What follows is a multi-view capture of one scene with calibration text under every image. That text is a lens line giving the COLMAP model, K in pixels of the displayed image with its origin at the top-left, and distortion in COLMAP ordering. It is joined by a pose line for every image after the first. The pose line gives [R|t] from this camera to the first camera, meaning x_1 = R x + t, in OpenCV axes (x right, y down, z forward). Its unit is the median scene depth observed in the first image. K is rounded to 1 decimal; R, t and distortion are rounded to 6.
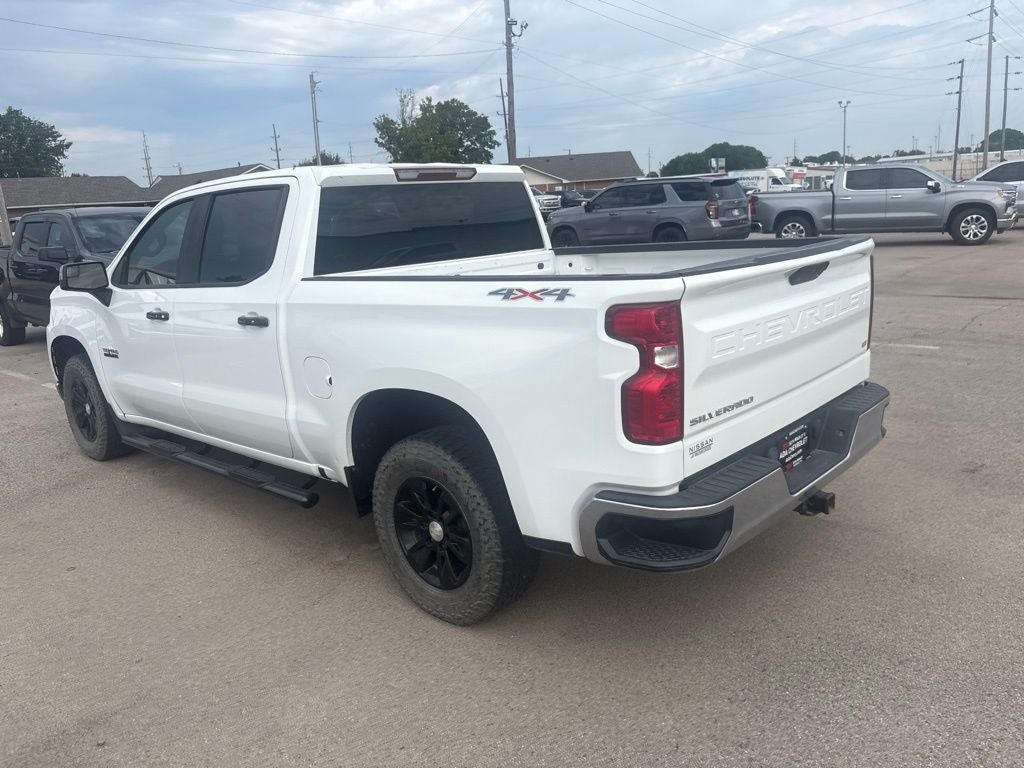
lens RADIAL K [[787.8, 0, 508.9], [0, 787.8, 386.3], [0, 0, 1]] dist [0.048436, -0.052119]
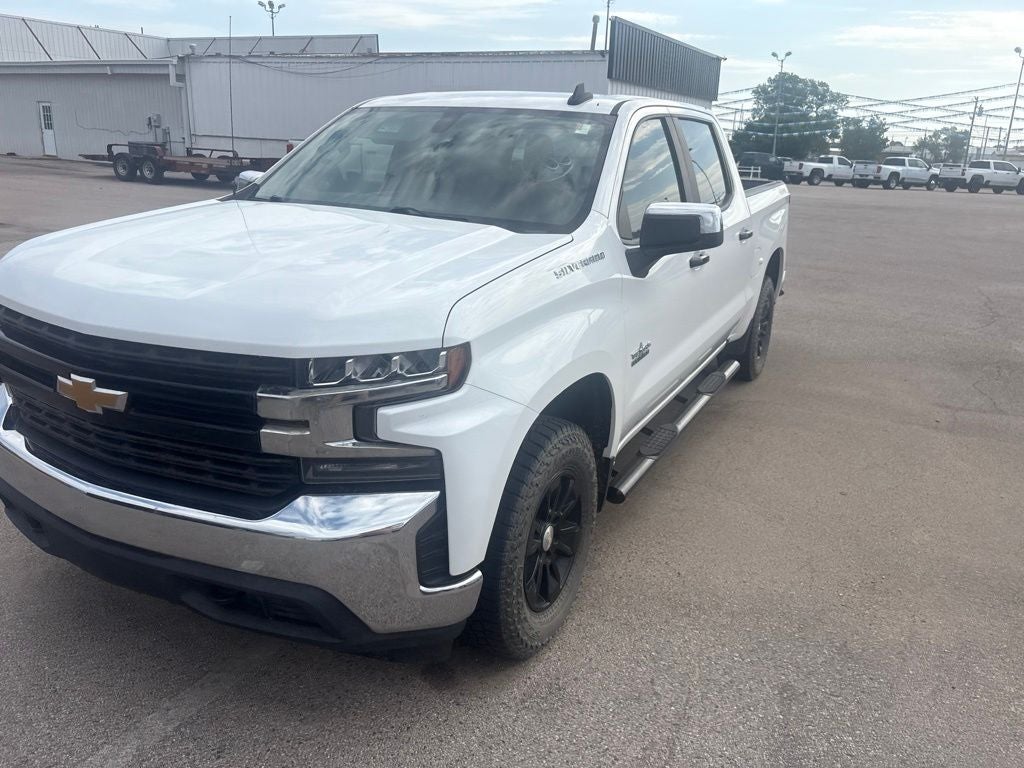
lens RADIAL K [[783.1, 0, 514.4], [0, 783.1, 381.8], [0, 0, 1]] dist [0.051899, -0.048855]
pose [[-0.270383, -0.240164, 0.932317, -1.445211], [0.183375, 0.937811, 0.294760, -0.296881], [-0.945128, 0.250662, -0.209528, 1.699374]]
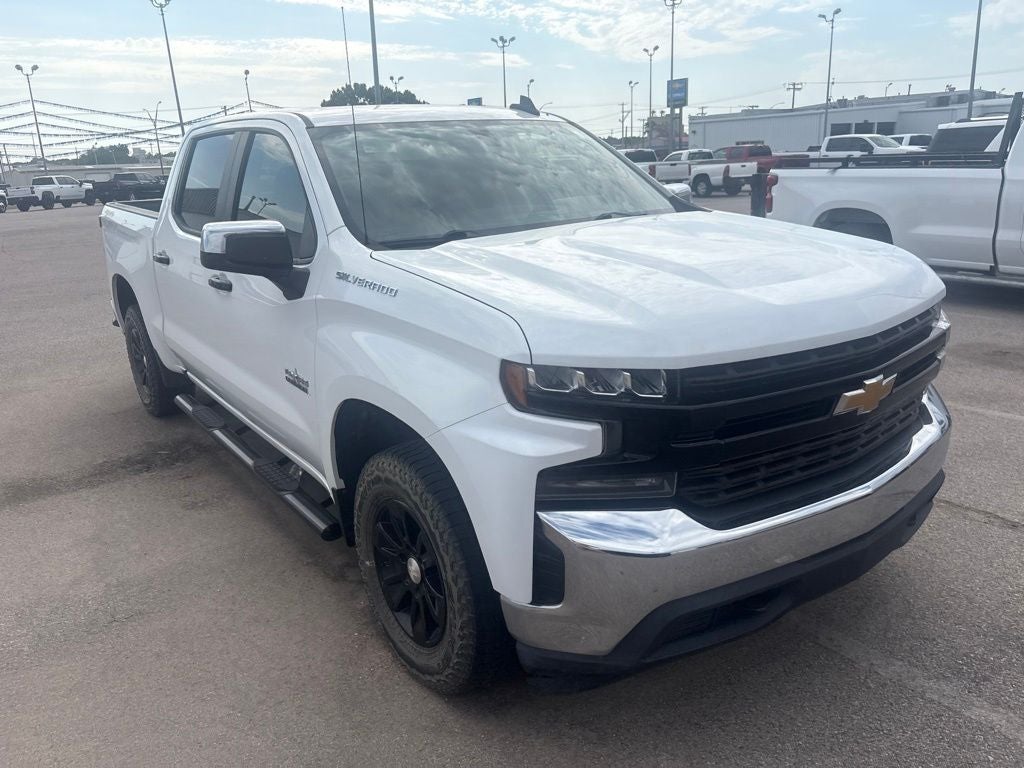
lens RADIAL K [[787.8, 0, 508.9], [0, 787.8, 386.3], [0, 0, 1]] dist [0.048436, -0.052119]
pose [[-0.974219, 0.044566, 0.221160, -0.728339], [0.146612, 0.870141, 0.470489, -0.512062], [-0.171472, 0.490784, -0.854241, 2.450493]]
